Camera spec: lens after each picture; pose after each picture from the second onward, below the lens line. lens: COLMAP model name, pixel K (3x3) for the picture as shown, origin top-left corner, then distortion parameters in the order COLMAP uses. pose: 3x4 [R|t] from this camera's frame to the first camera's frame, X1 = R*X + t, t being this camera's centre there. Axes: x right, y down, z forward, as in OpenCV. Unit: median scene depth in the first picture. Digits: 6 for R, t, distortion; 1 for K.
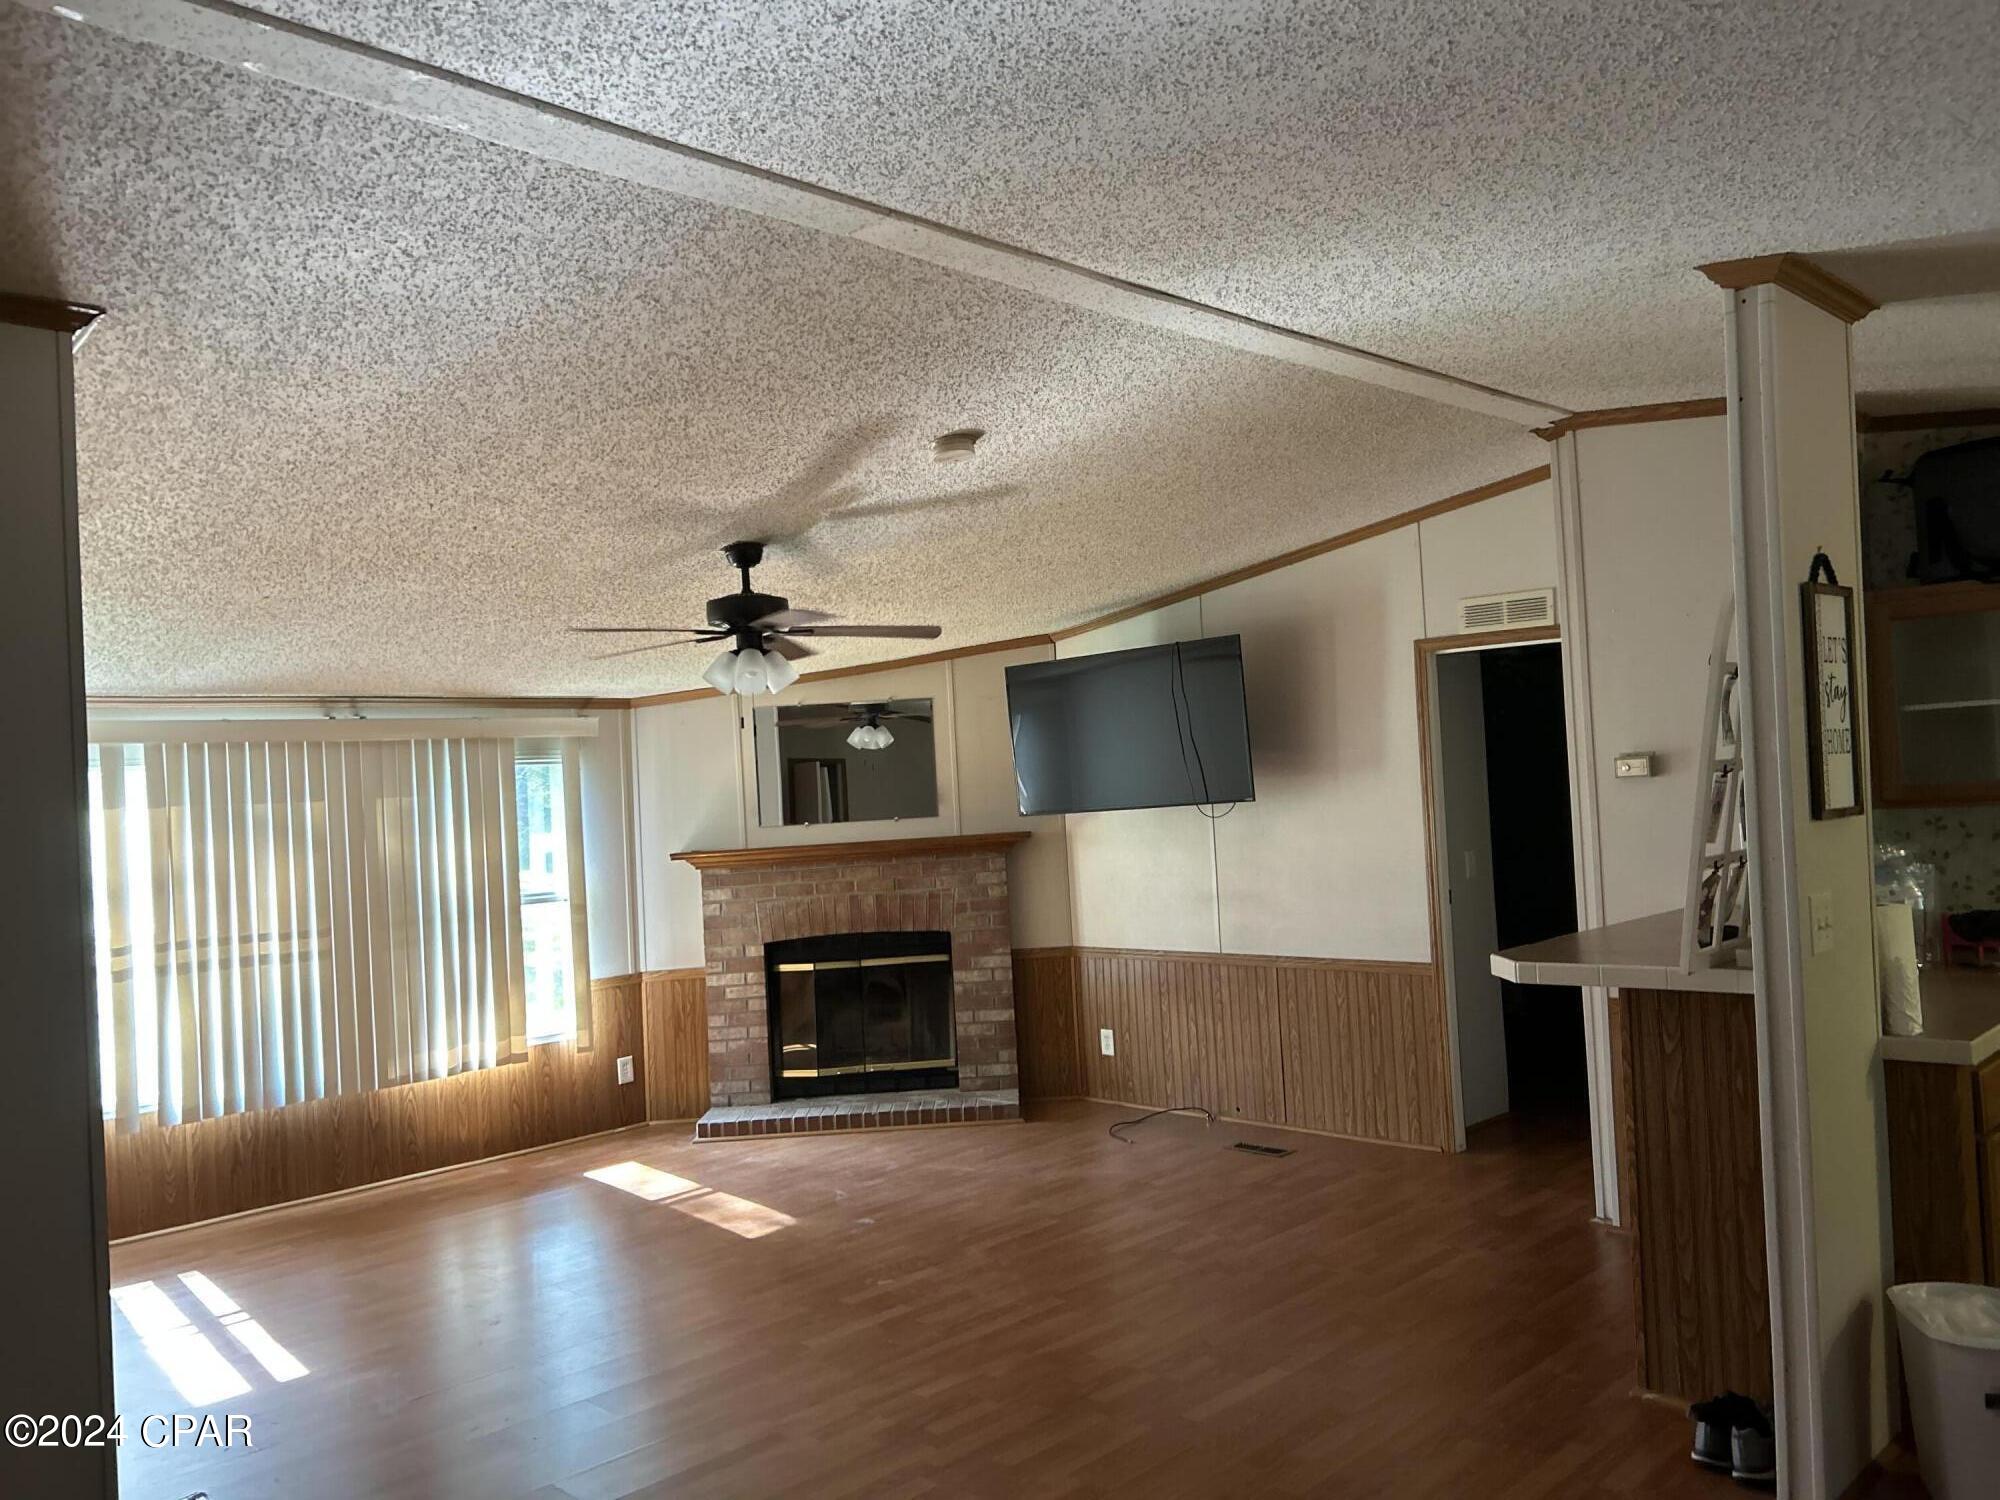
lens RADIAL K [[1484.2, 0, 996.9], [0, 1484.2, 758.4], [0, 0, 1]] dist [0.163549, -0.224562]
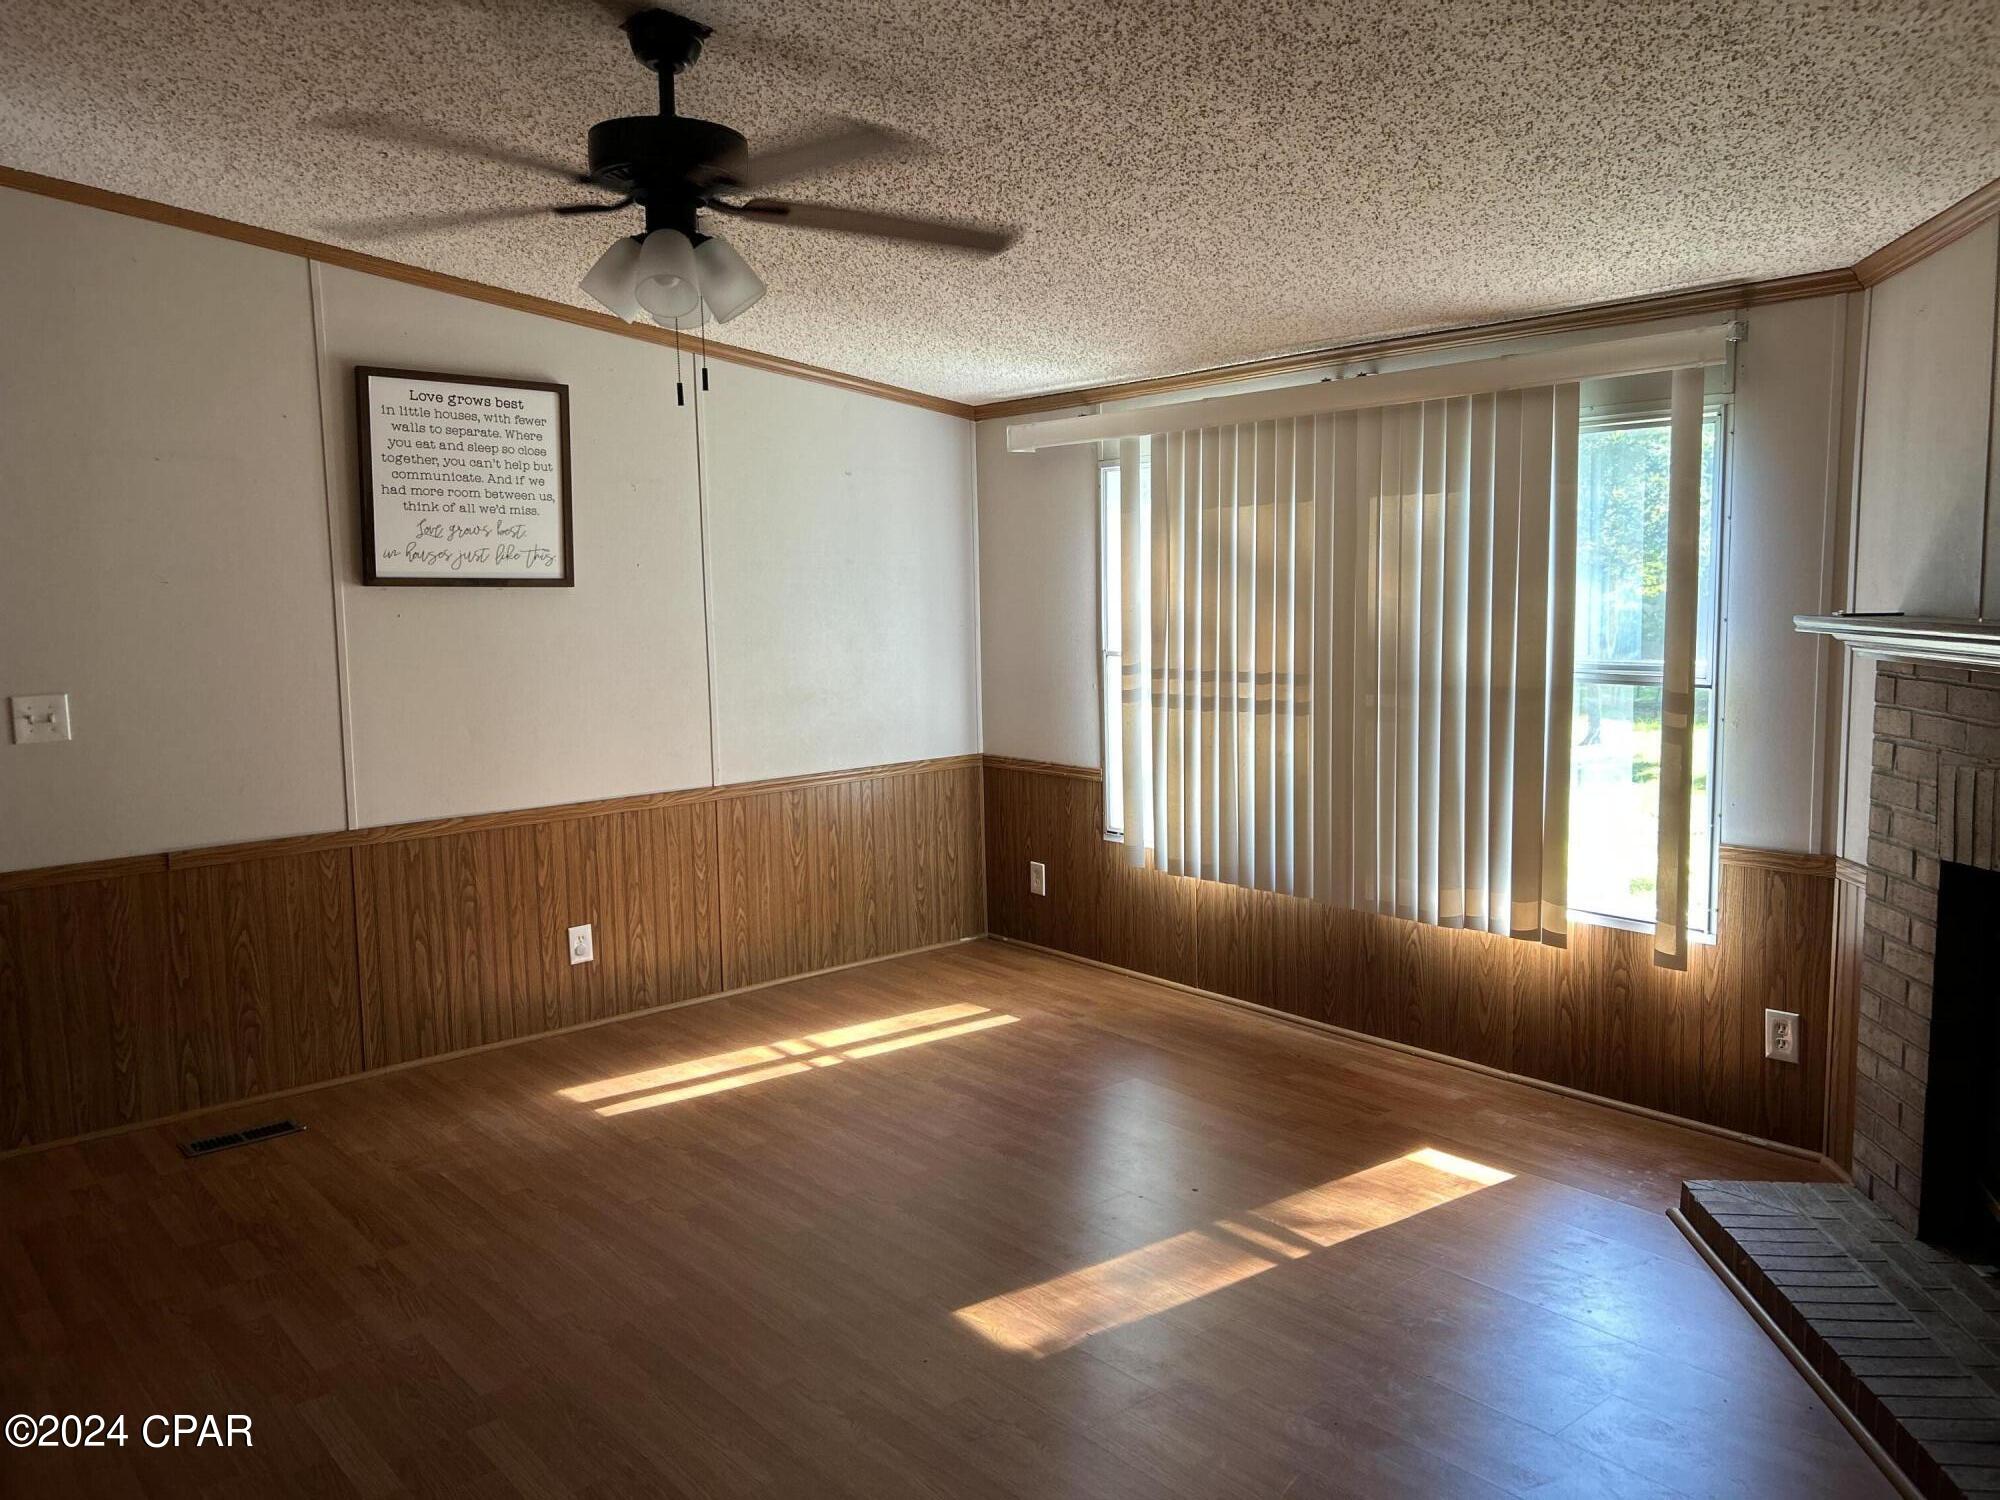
lens RADIAL K [[1486.0, 0, 1000.0], [0, 1486.0, 750.0], [0, 0, 1]] dist [0.002077, -0.099786]
pose [[-0.084820, 0.167917, -0.982145, 0.245817], [0.051973, 0.985101, 0.163934, 0.018430], [0.995040, -0.037140, -0.092284, 0.792676]]
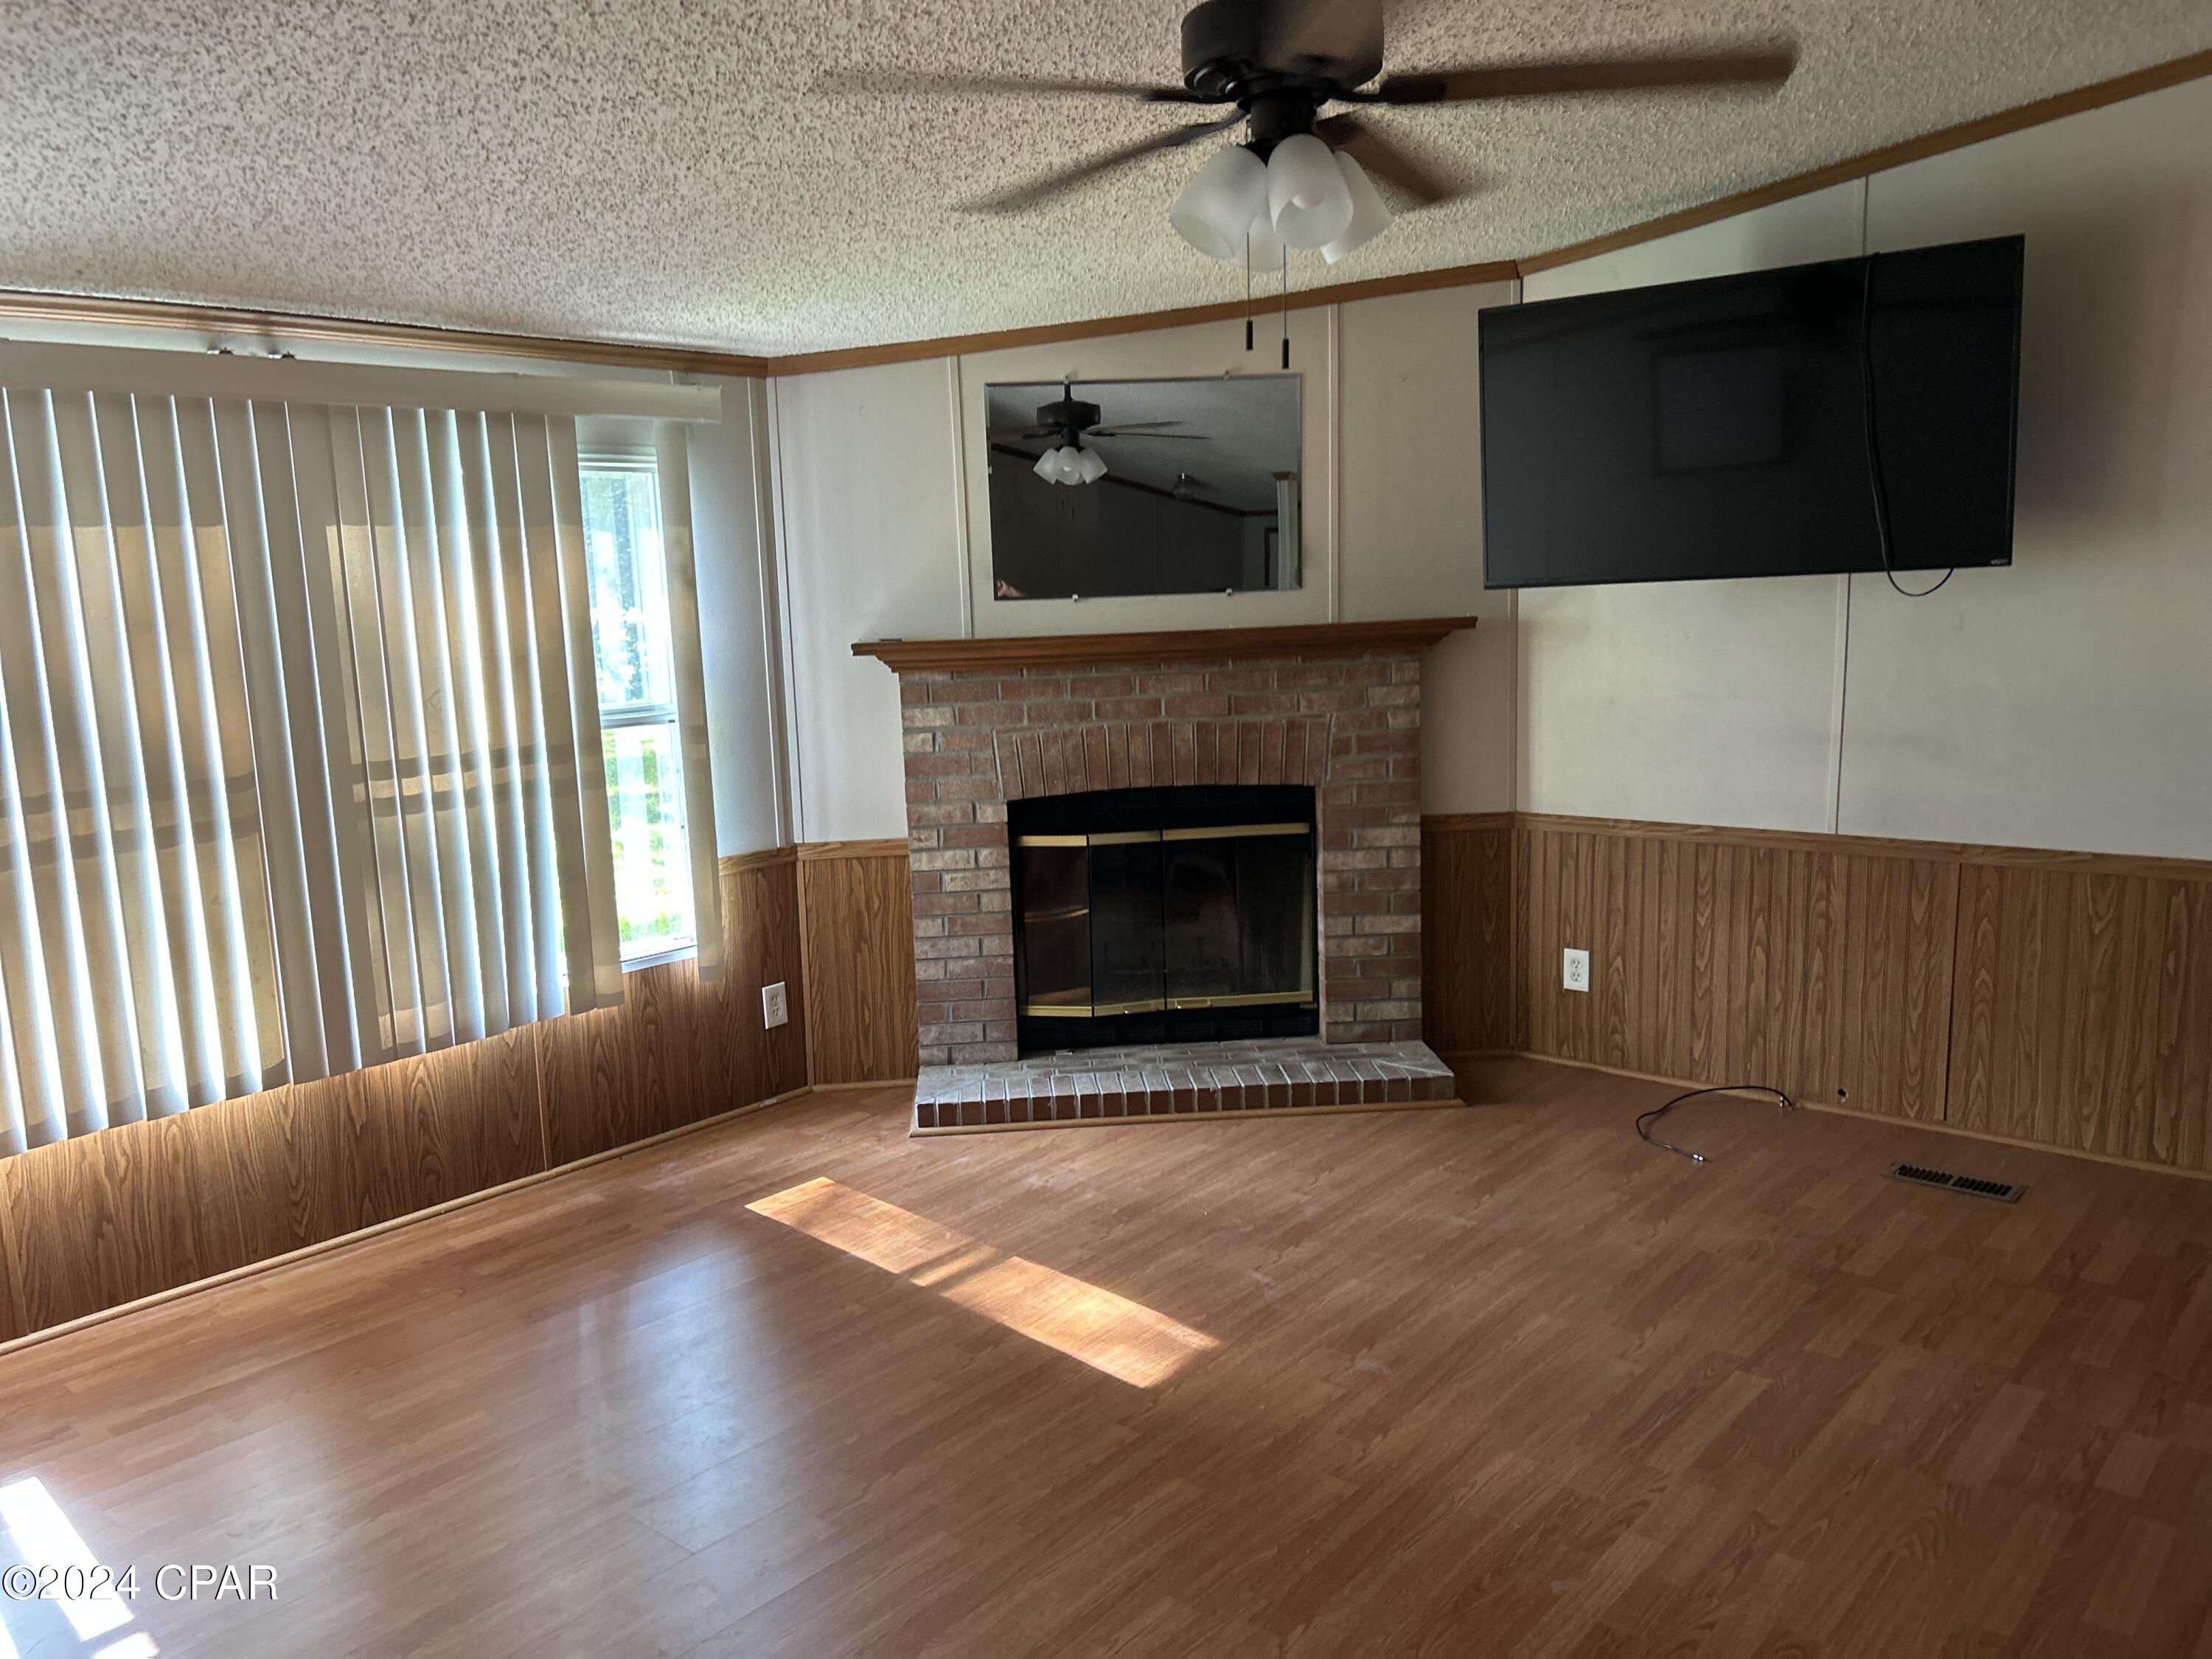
lens RADIAL K [[1641.5, 0, 1102.6], [0, 1641.5, 838.7], [0, 0, 1]] dist [0.163549, -0.224562]
pose [[0.996652, 0.011084, 0.081003, -0.171501], [-0.025470, 0.983557, 0.178791, 0.021797], [-0.077689, -0.180255, 0.980547, 0.359894]]
